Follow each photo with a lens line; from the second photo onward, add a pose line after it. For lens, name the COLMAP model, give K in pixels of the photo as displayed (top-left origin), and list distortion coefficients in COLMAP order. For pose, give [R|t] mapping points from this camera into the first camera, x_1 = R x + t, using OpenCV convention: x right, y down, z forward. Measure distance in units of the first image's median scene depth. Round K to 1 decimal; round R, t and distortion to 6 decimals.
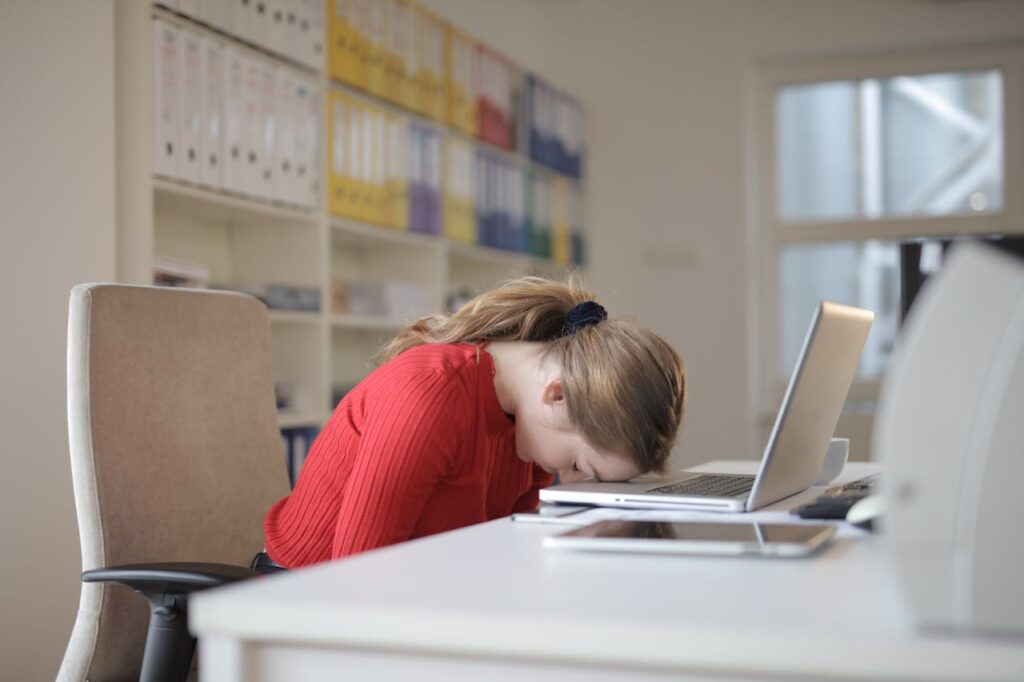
lens RADIAL K [[1442.0, 0, 512.0], [0, 1442.0, 341.0], [0, 0, 1]] dist [0.026416, 0.014616]
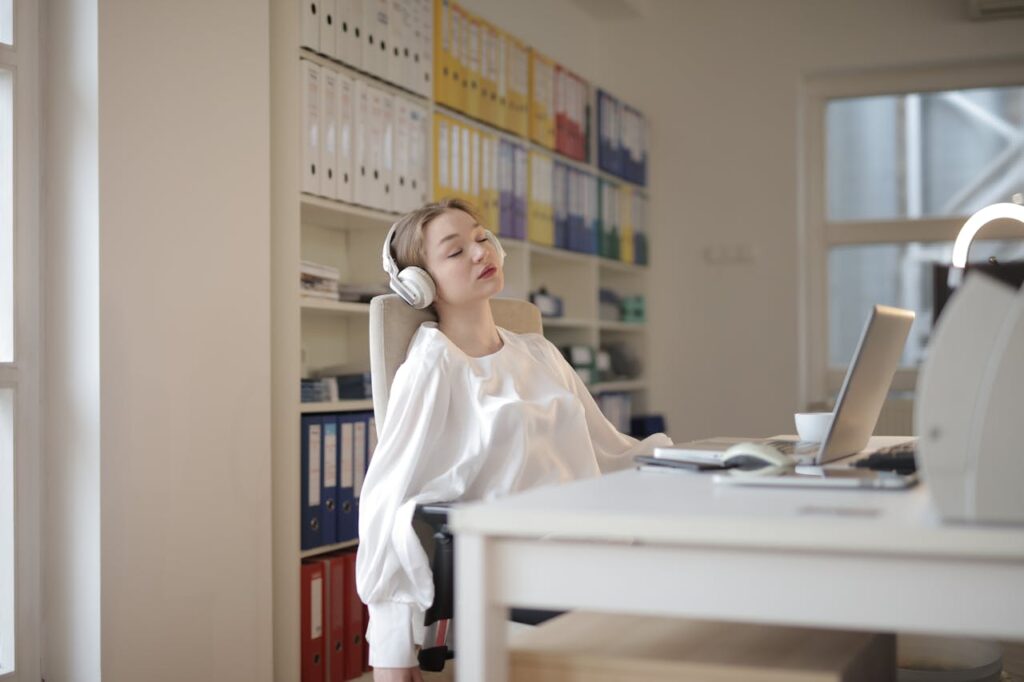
lens RADIAL K [[1442.0, 0, 512.0], [0, 1442.0, 341.0], [0, 0, 1]] dist [0.026416, 0.014616]
pose [[0.999645, 0.004117, -0.026315, -0.033052], [-0.003955, 0.999973, 0.006210, -0.000732], [0.026340, -0.006104, 0.999634, -0.132237]]
